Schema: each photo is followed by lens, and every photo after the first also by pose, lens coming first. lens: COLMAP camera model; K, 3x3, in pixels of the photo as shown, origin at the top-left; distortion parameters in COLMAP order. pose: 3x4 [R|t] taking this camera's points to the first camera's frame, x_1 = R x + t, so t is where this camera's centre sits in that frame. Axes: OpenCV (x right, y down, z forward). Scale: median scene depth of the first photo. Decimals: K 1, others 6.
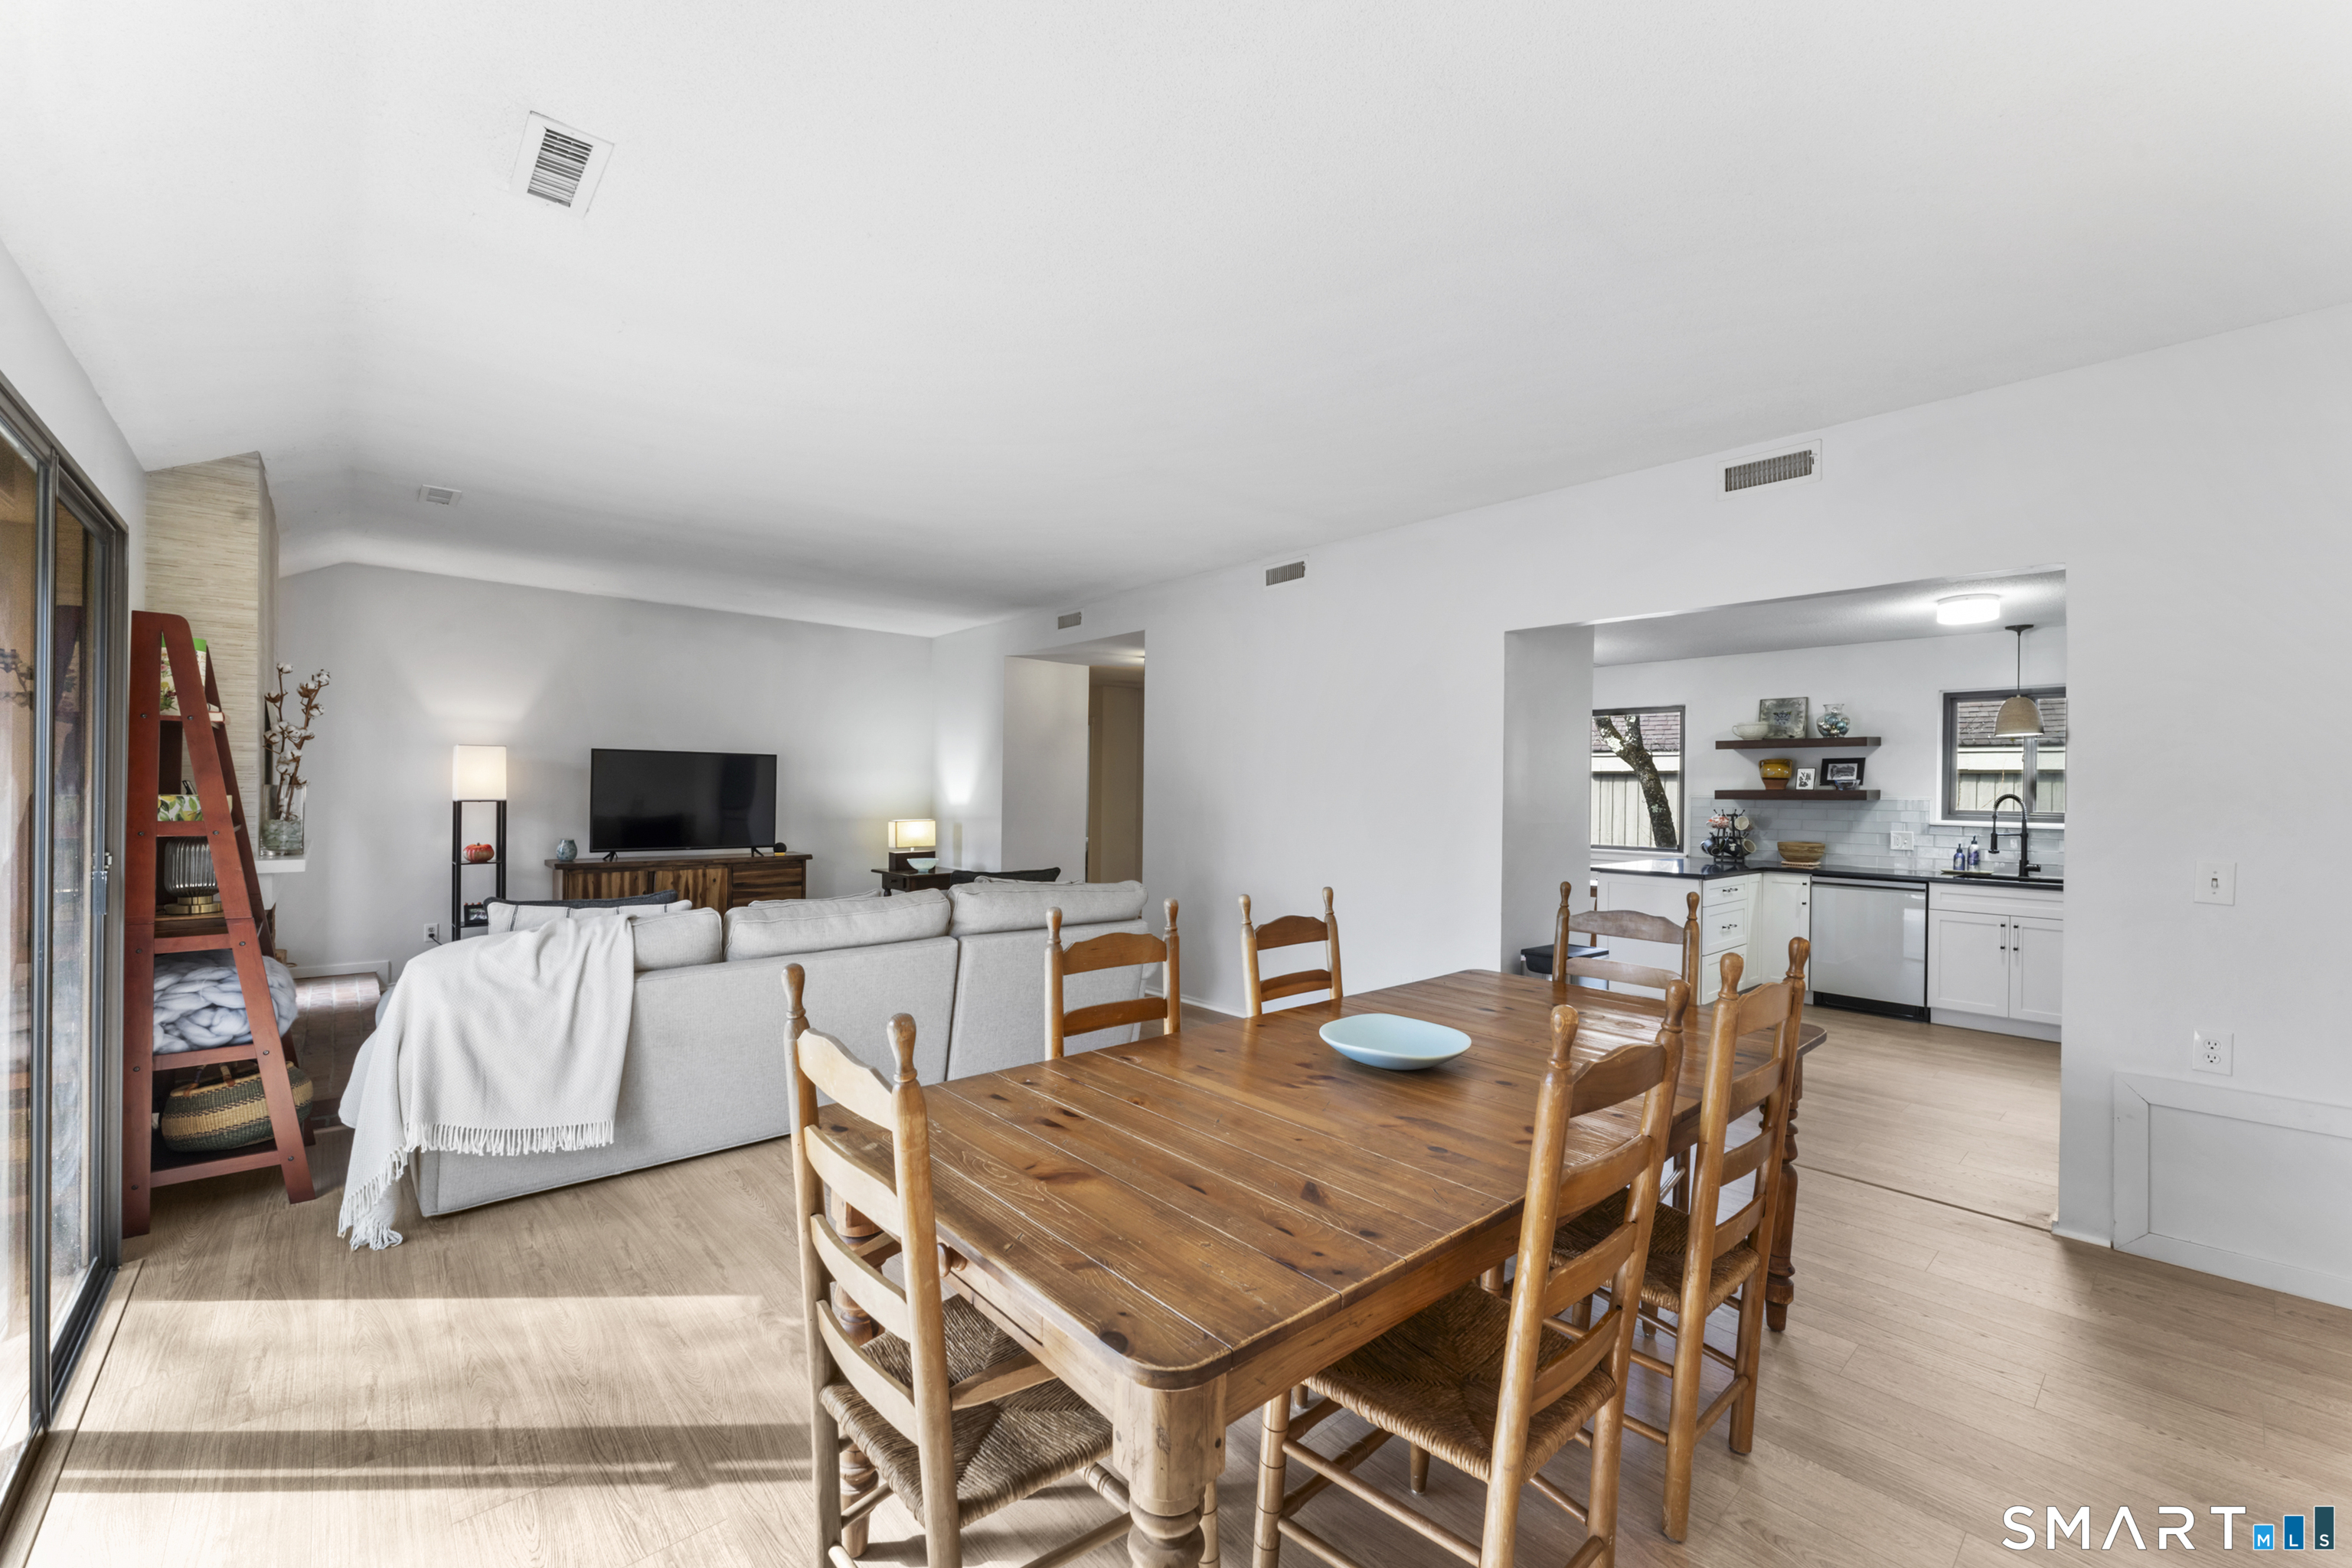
lens RADIAL K [[946.7, 0, 1175.6], [0, 946.7, 784.4], [0, 0, 1]] dist [-0.002743, 0.000615]
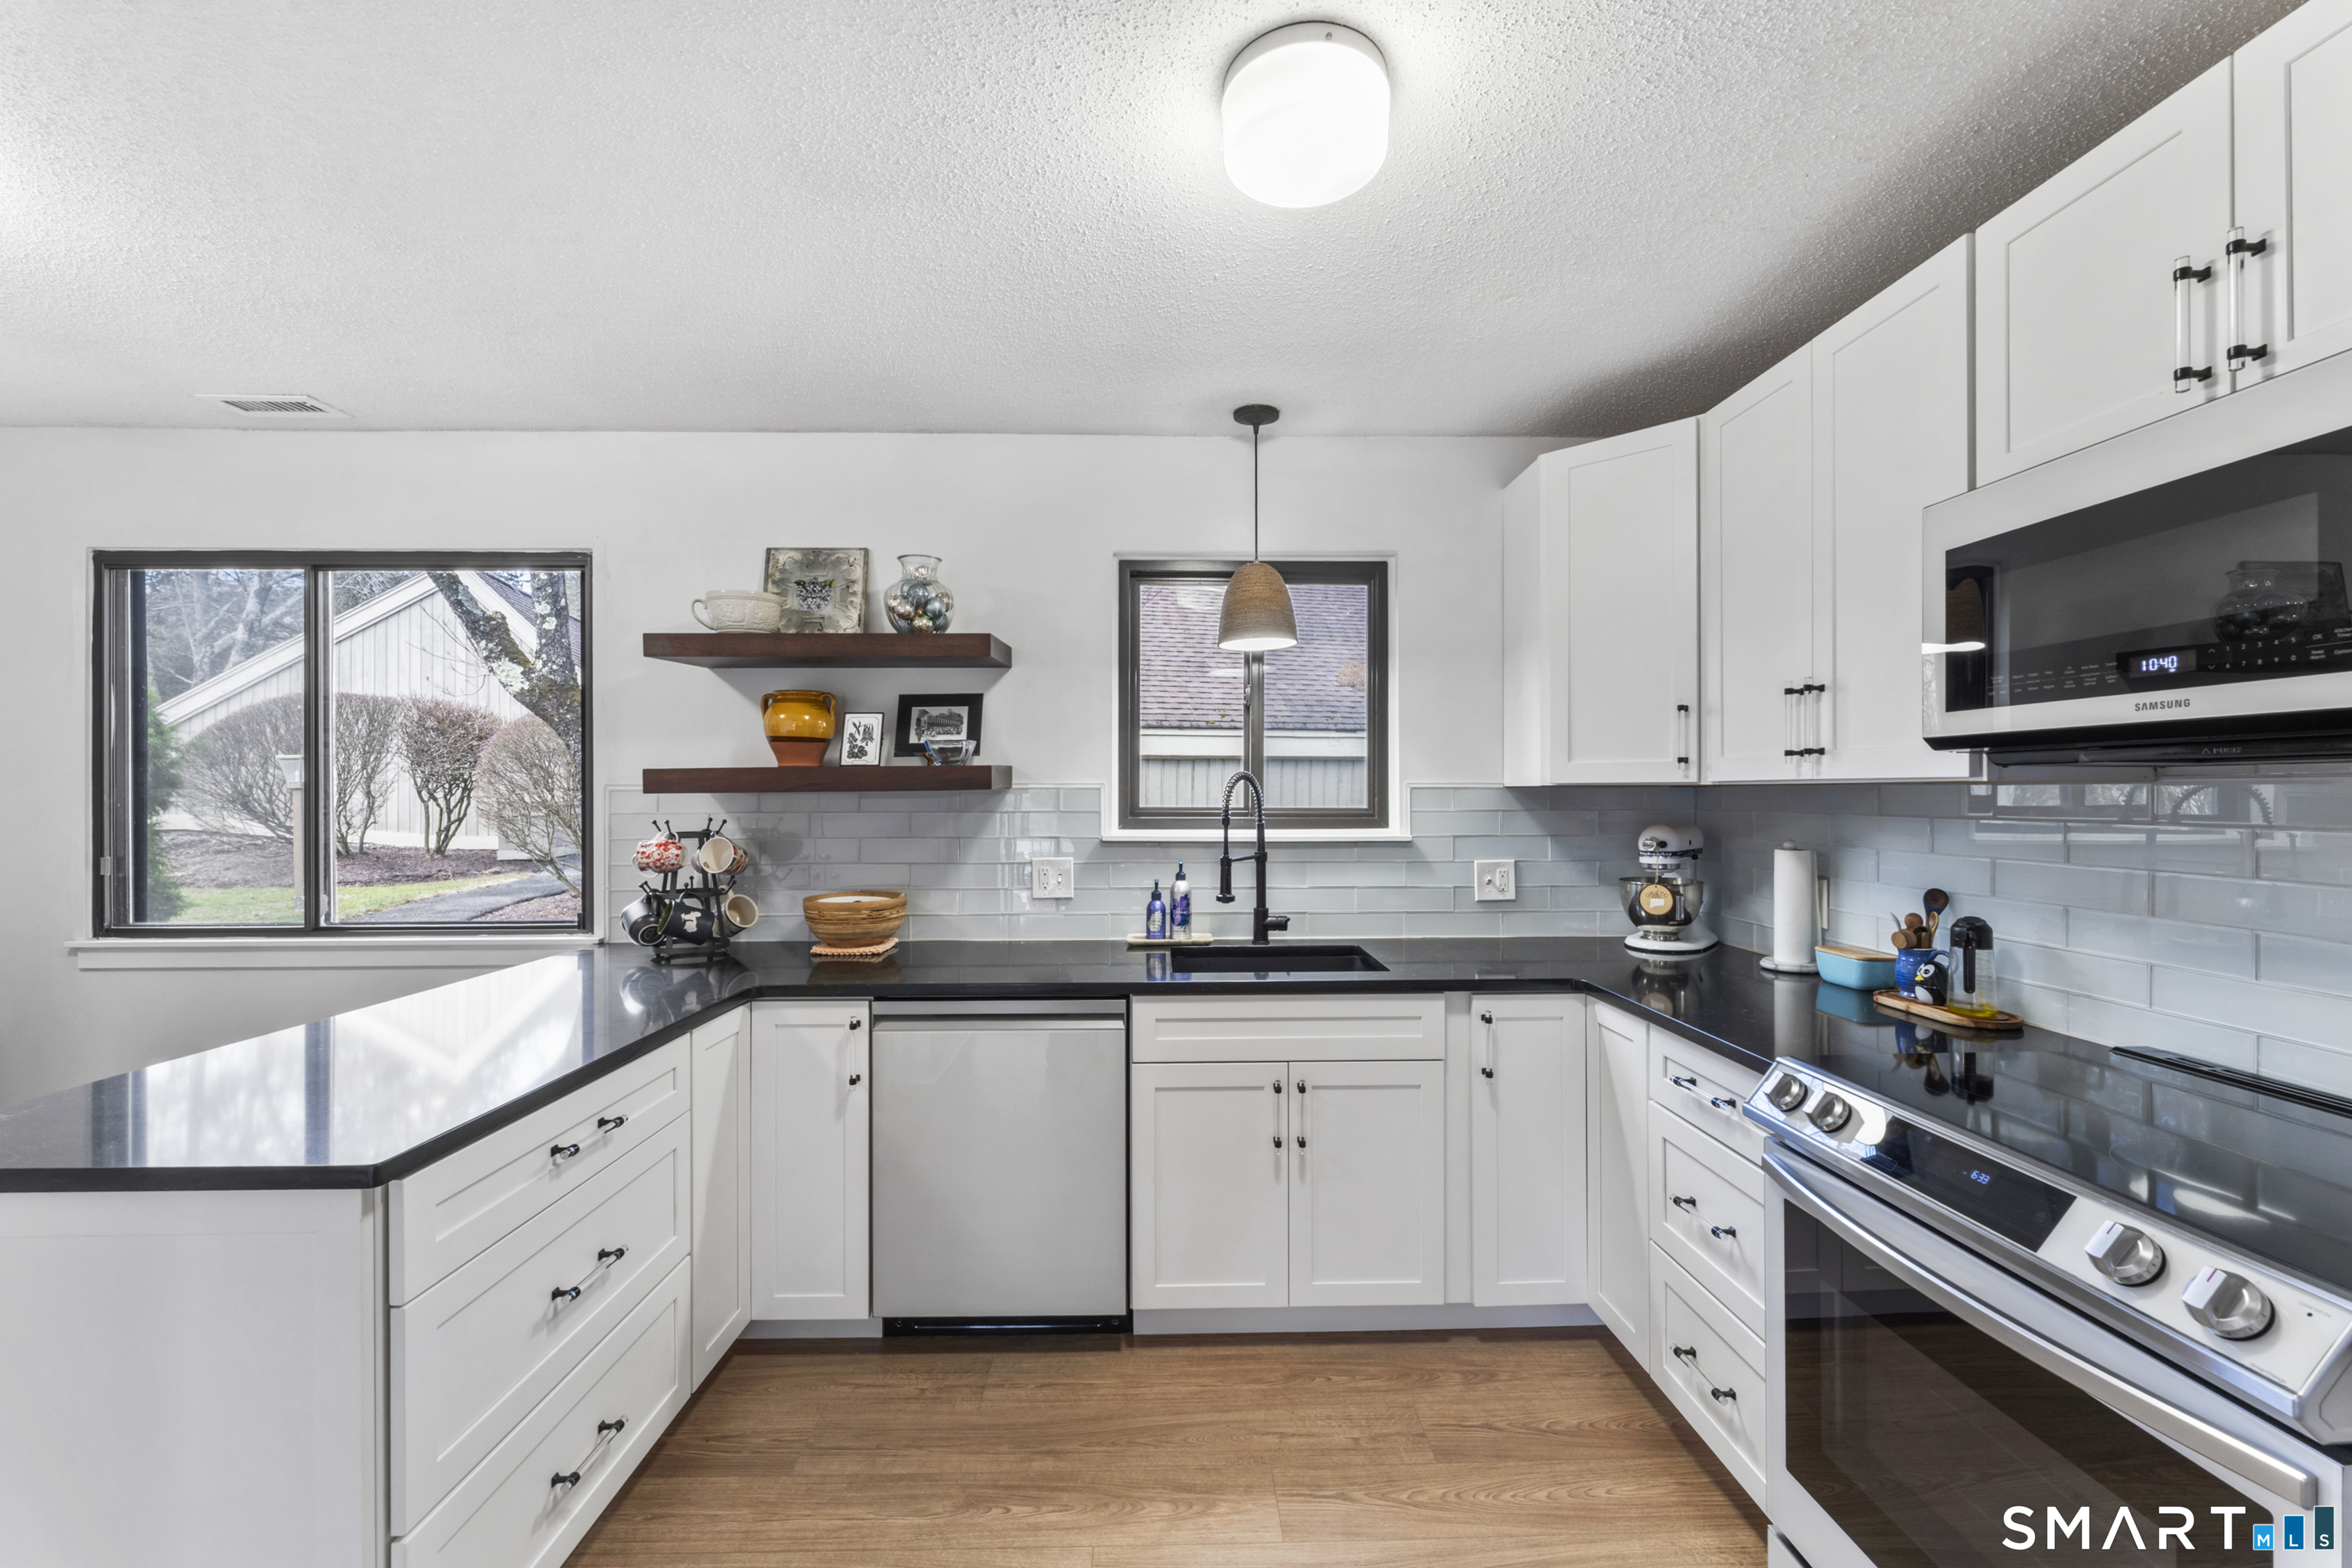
lens RADIAL K [[946.7, 0, 1177.8], [0, 946.7, 789.2], [0, 0, 1]] dist [-0.002743, 0.000615]
pose [[0.644732, -0.014394, 0.764273, 0.453331], [0.008027, 0.999895, 0.012060, 0.012028], [-0.764366, -0.001641, 0.644780, 0.650435]]
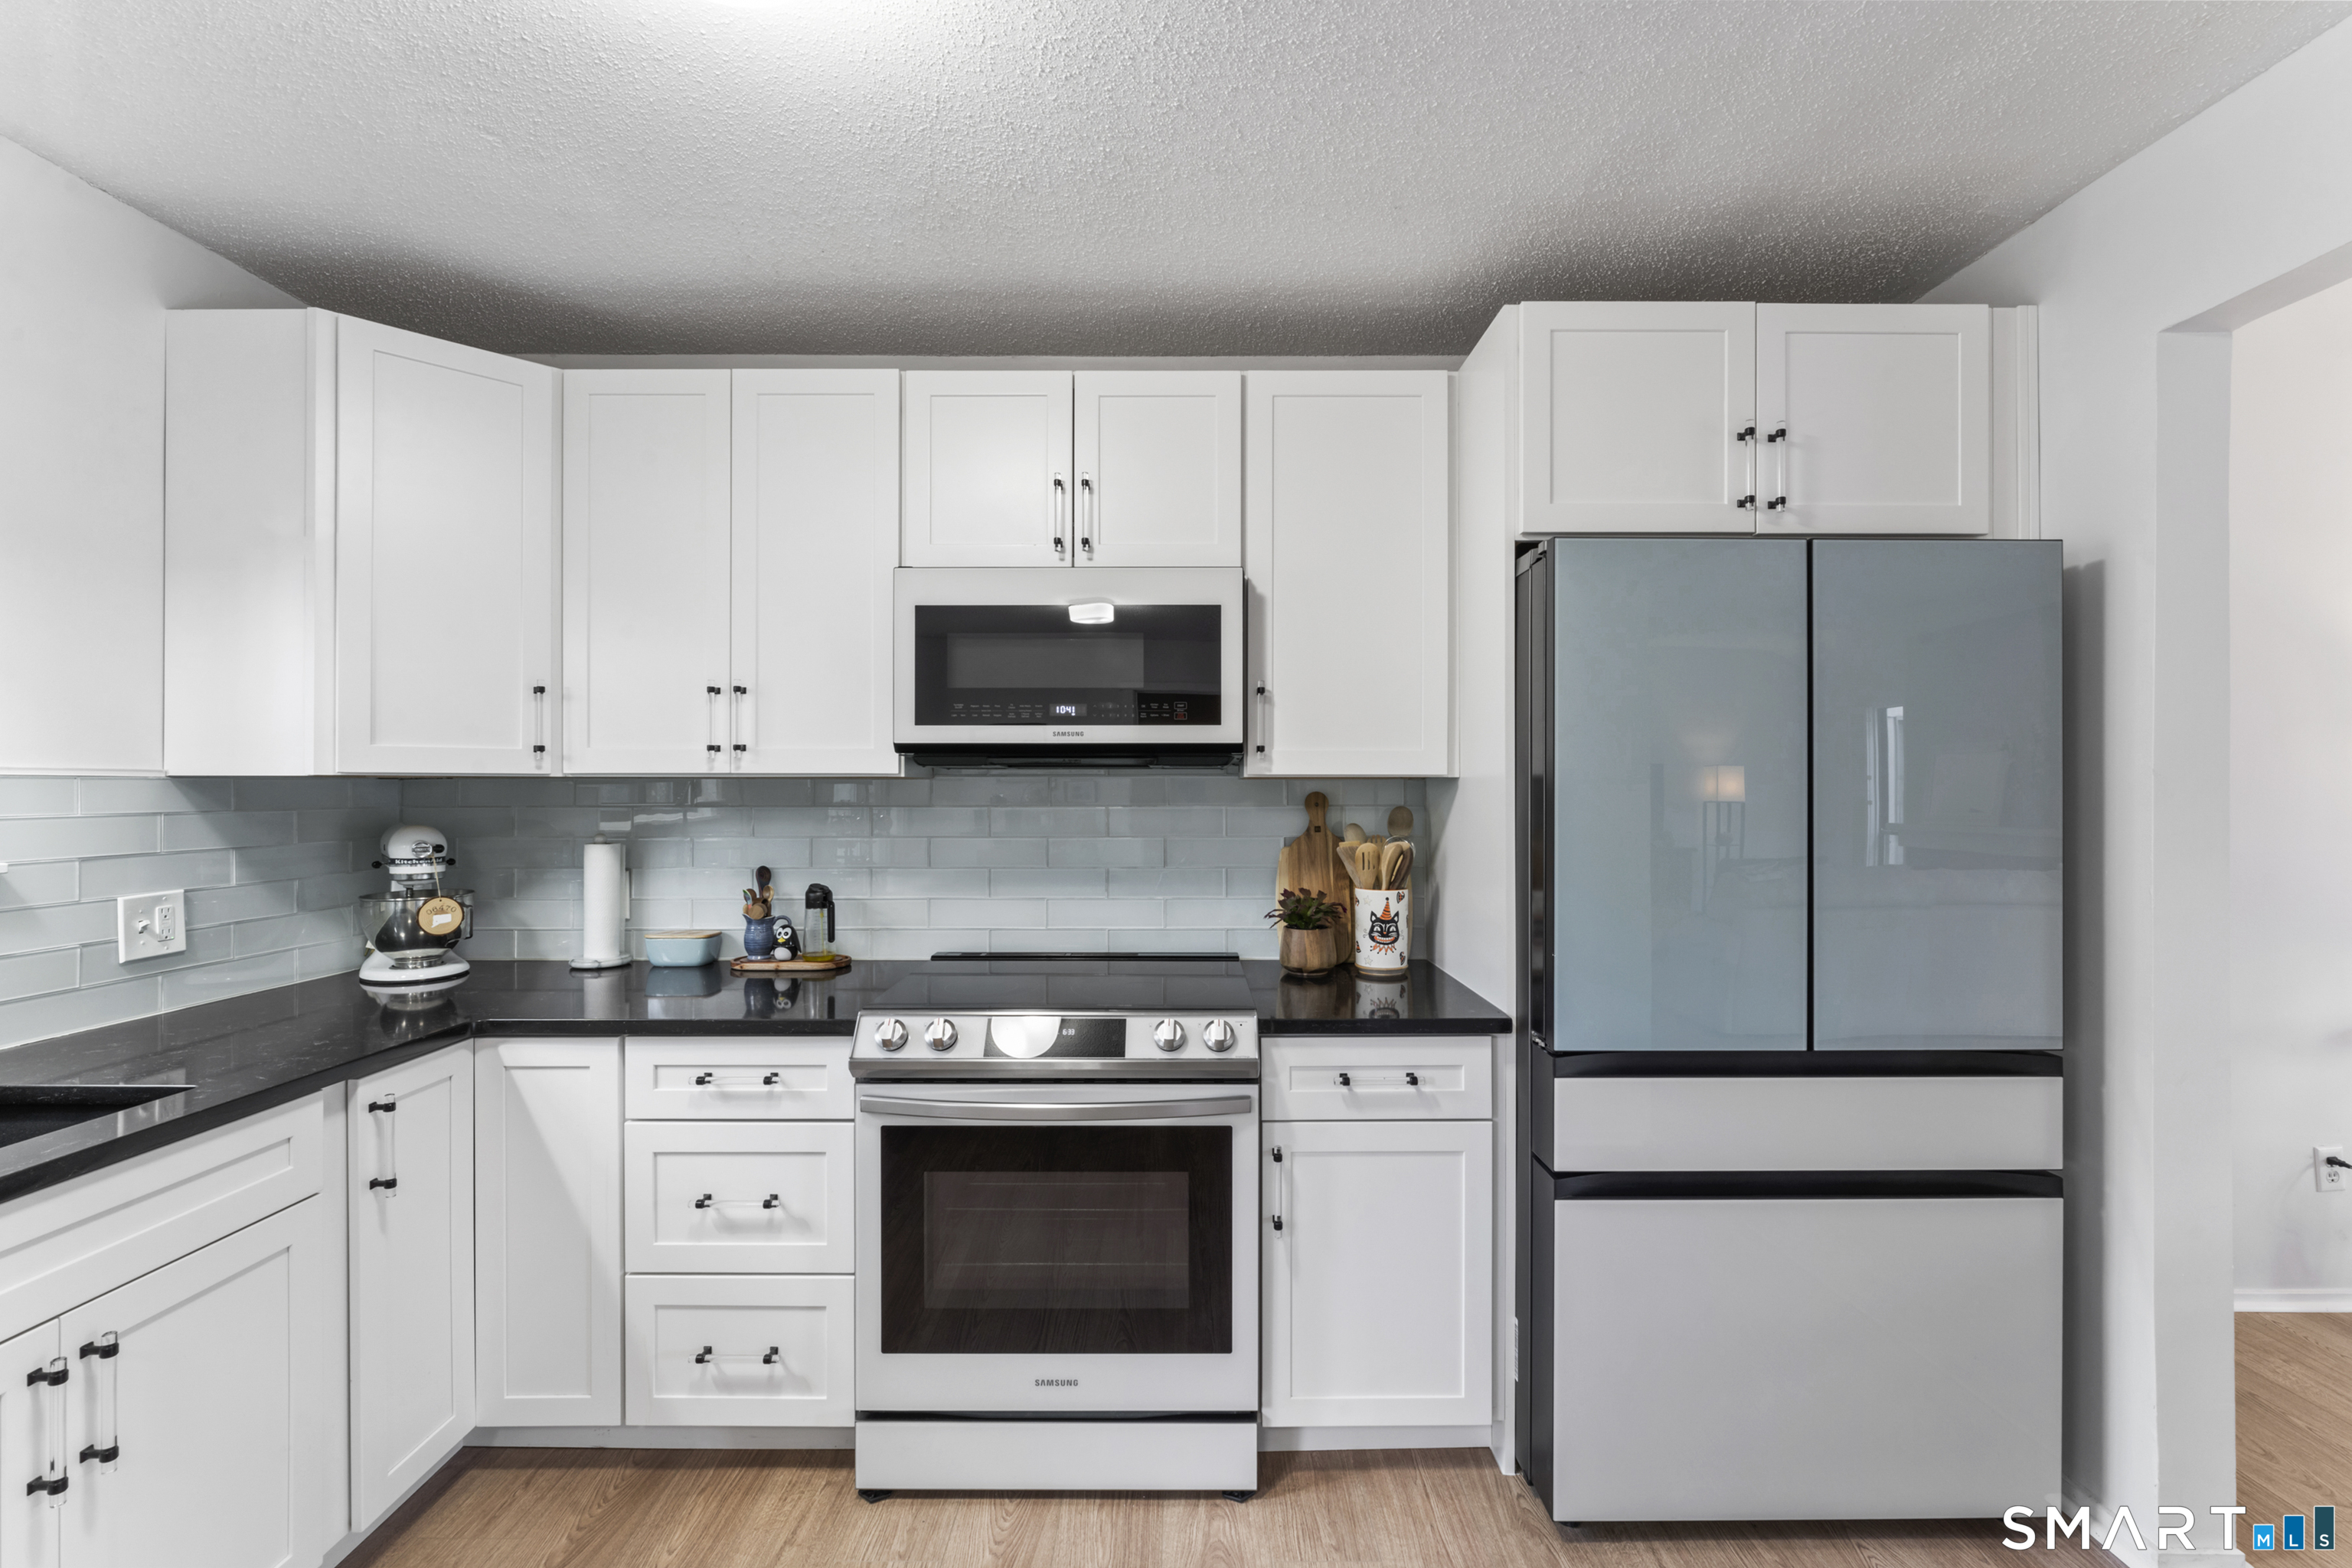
lens RADIAL K [[1009.1, 0, 1179.1], [0, 1009.1, 779.2], [0, 0, 1]] dist [-0.002695, -0.000518]
pose [[-0.747294, -0.010333, 0.664413, 0.465717], [-0.014513, 0.999894, -0.000773, 0.014216], [-0.664335, -0.010220, -0.747365, 0.846254]]
